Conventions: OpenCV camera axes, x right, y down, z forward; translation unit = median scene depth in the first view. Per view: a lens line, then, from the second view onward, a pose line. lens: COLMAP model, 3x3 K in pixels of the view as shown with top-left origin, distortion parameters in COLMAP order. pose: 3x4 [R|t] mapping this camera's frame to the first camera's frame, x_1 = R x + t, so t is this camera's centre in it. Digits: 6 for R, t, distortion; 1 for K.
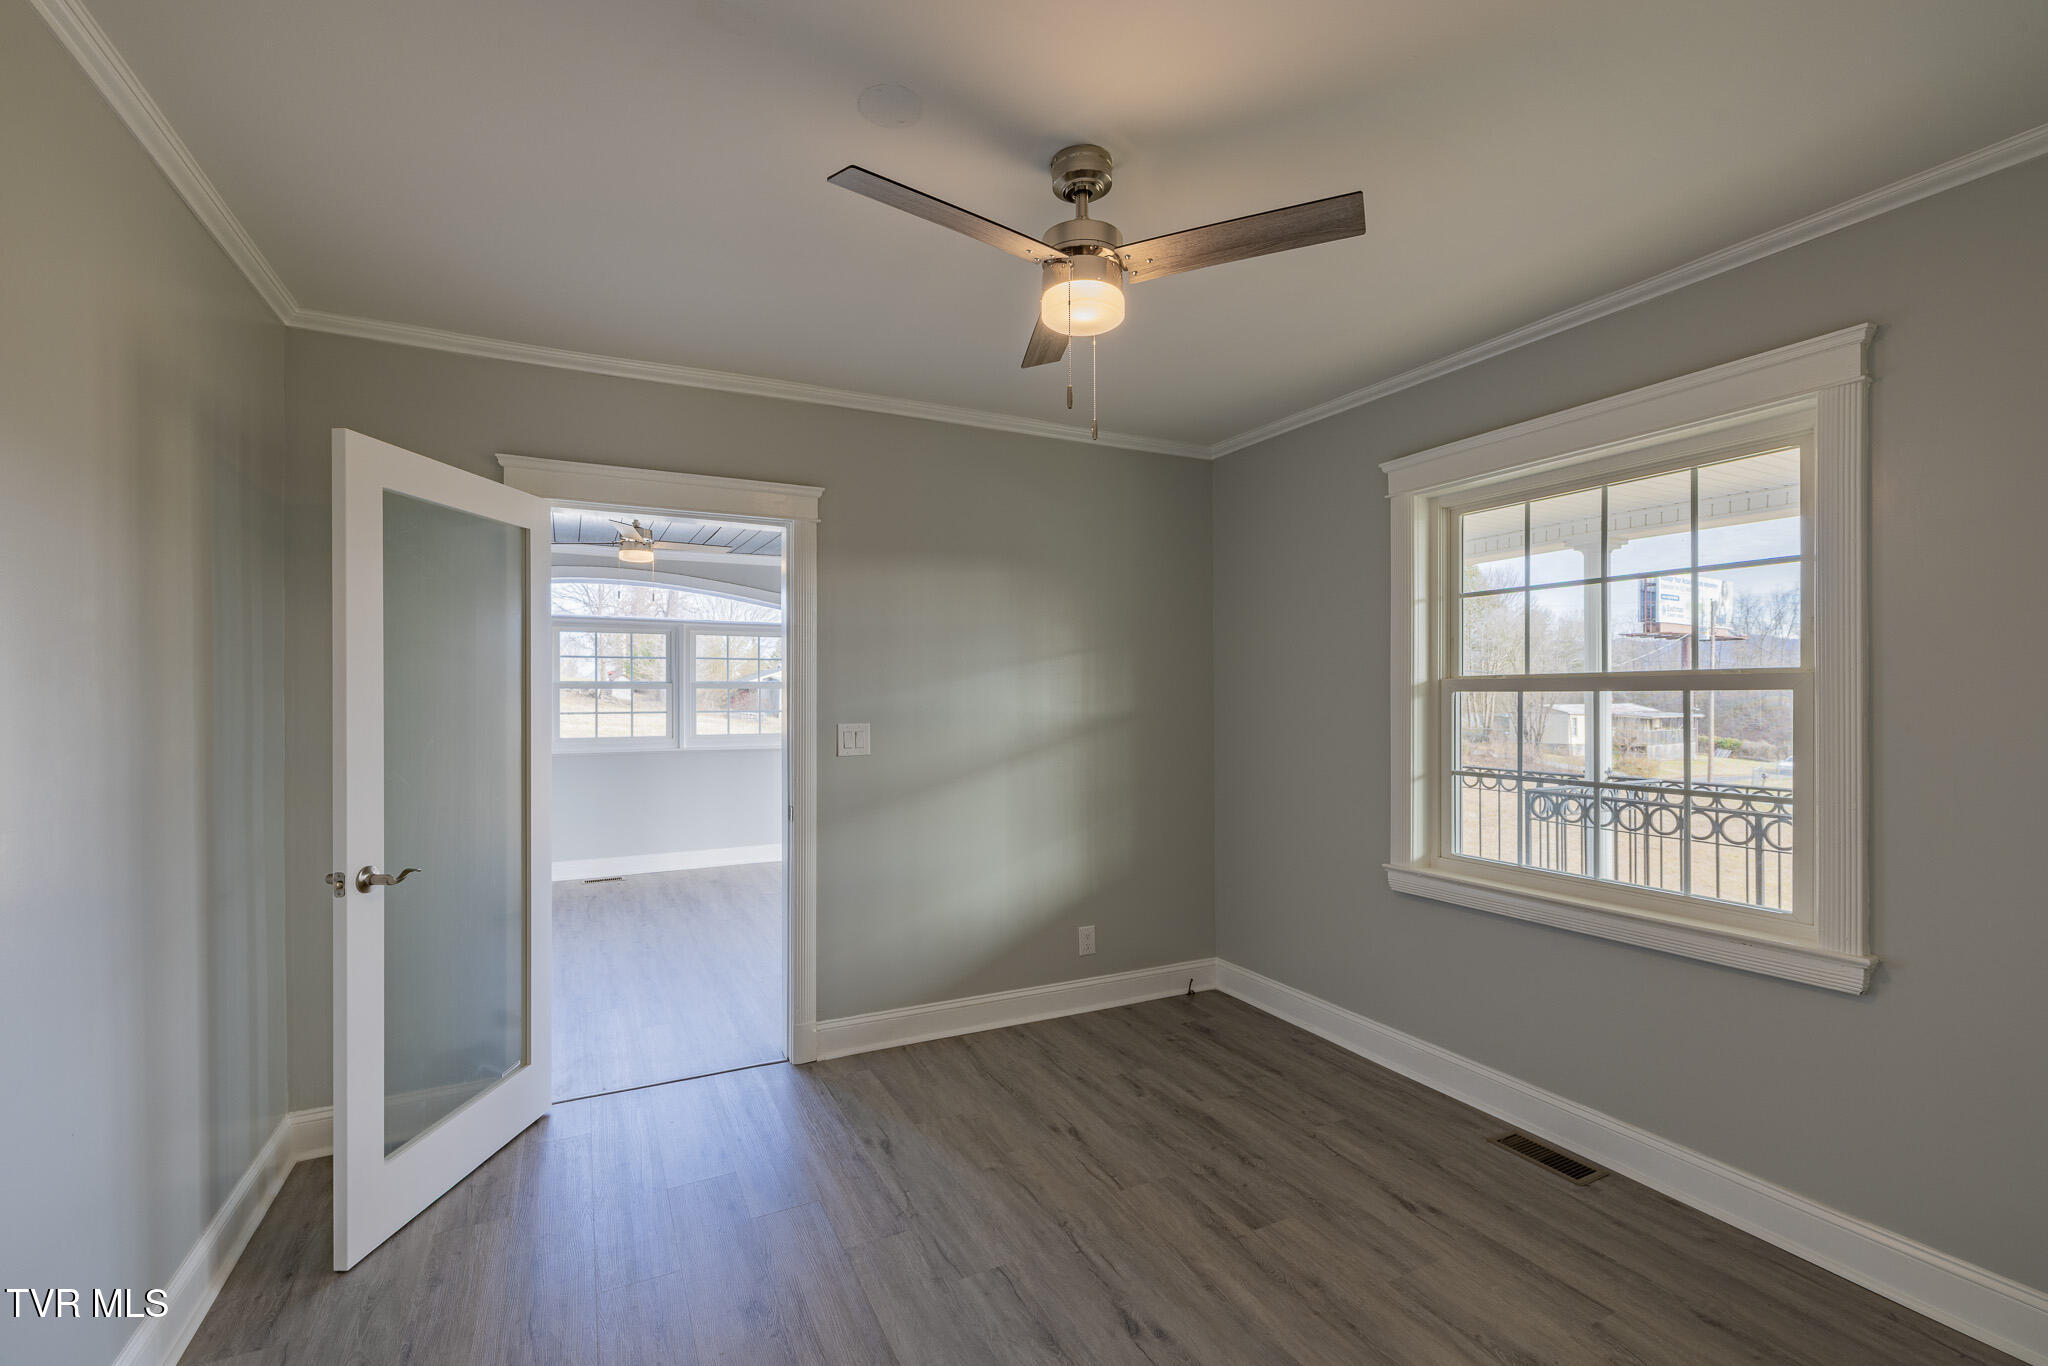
lens RADIAL K [[921.3, 0, 1031.8], [0, 921.3, 693.2], [0, 0, 1]] dist [0.000408, 0.000045]
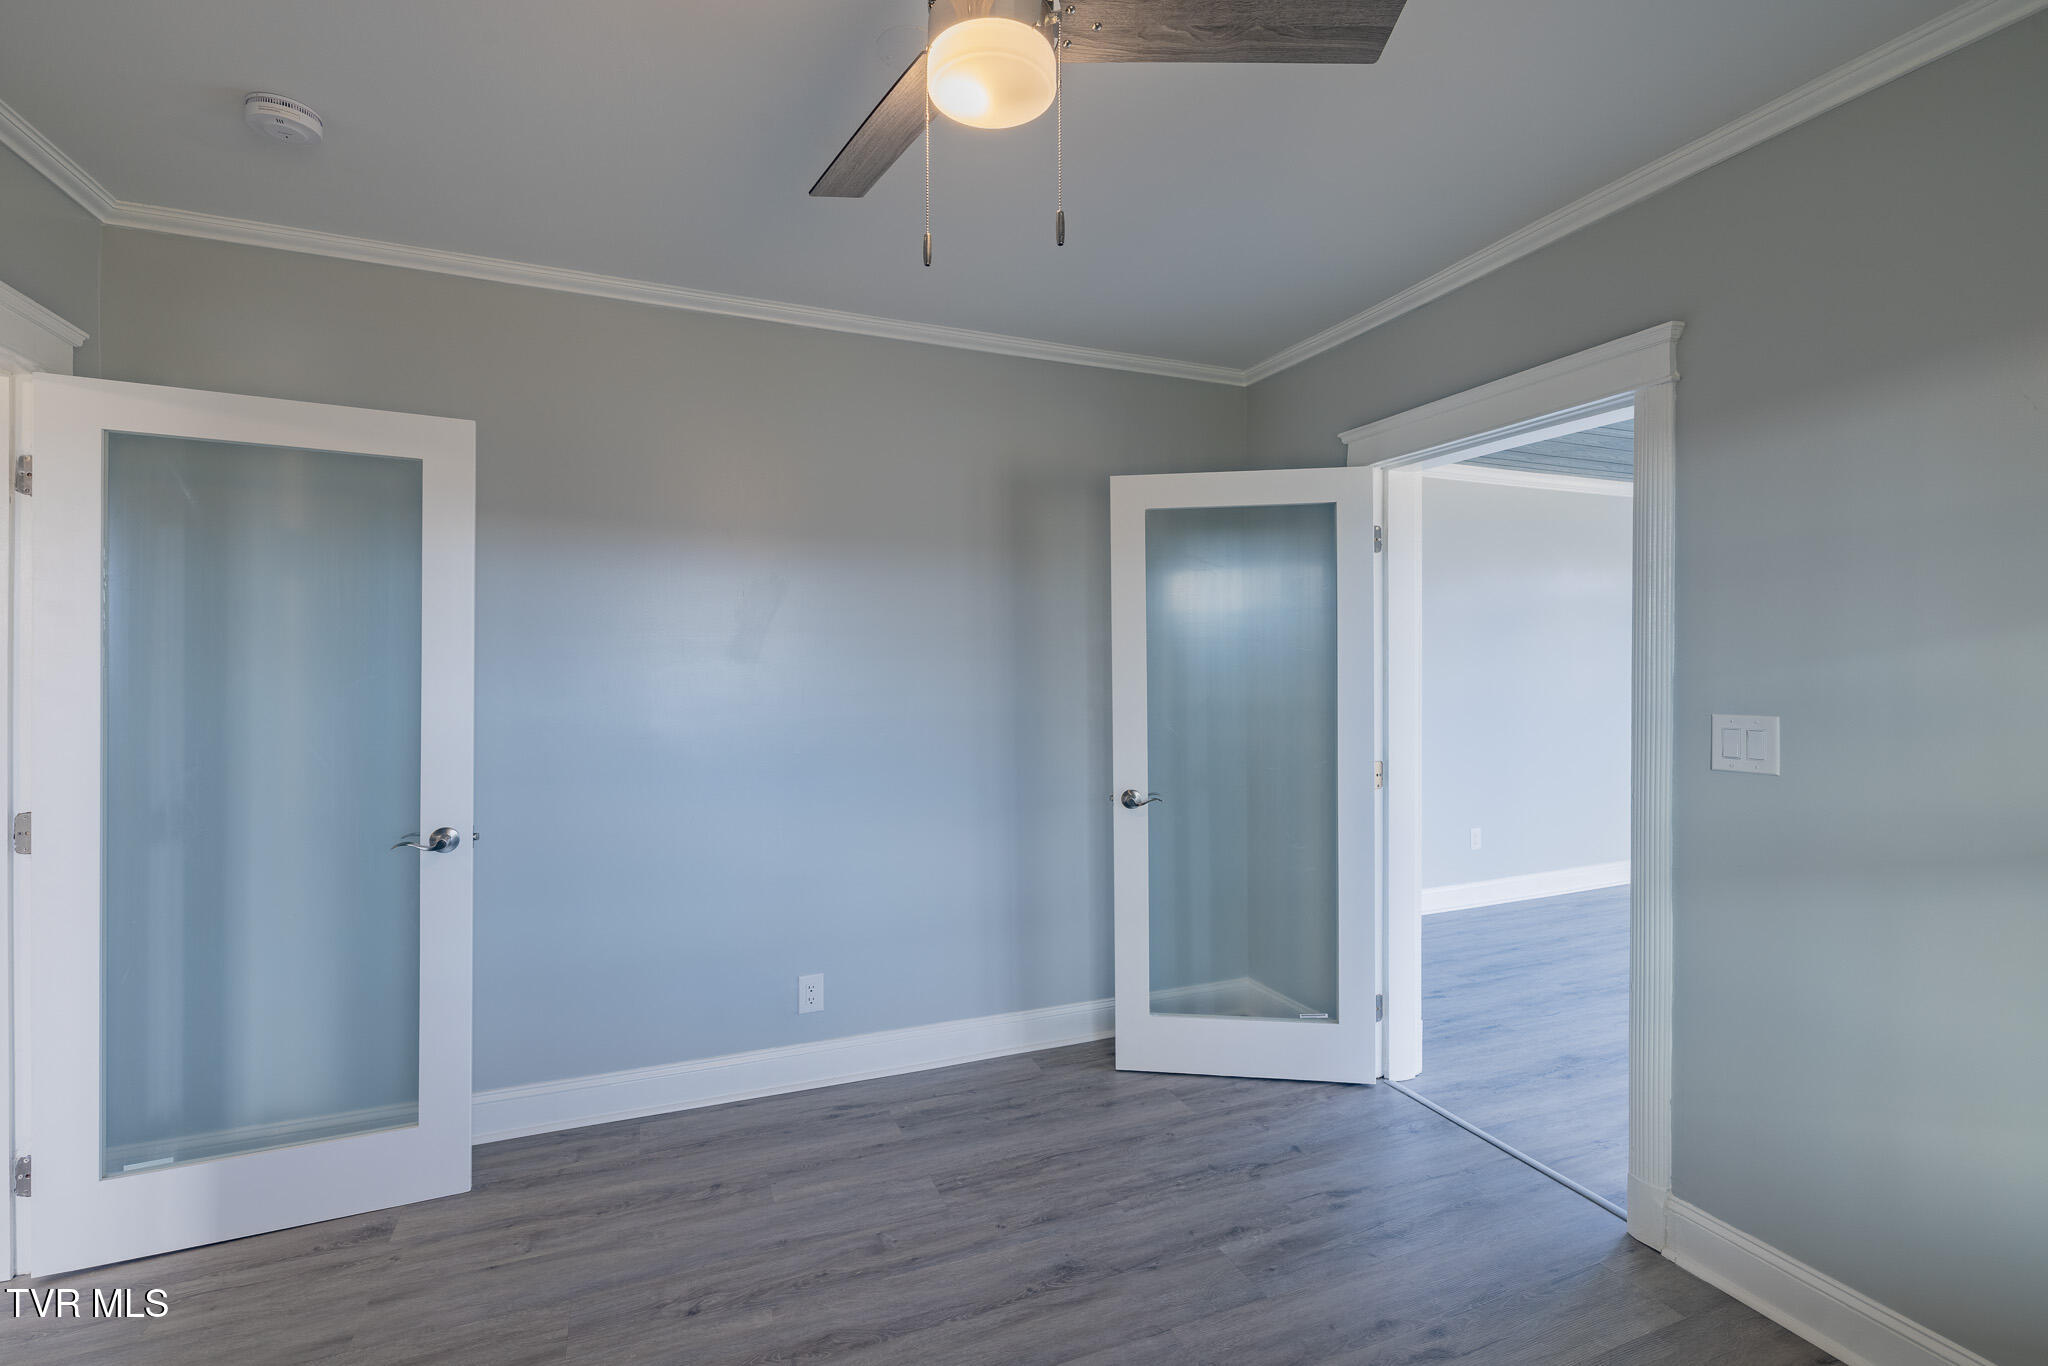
lens RADIAL K [[859.6, 0, 1024.0], [0, 859.6, 683.0], [0, 0, 1]] dist [0.000110, -0.000014]
pose [[-0.068842, 0.023915, -0.997341, 0.375825], [0.006393, 0.999703, 0.023531, -0.002141], [0.997607, -0.004756, -0.068974, 0.630511]]
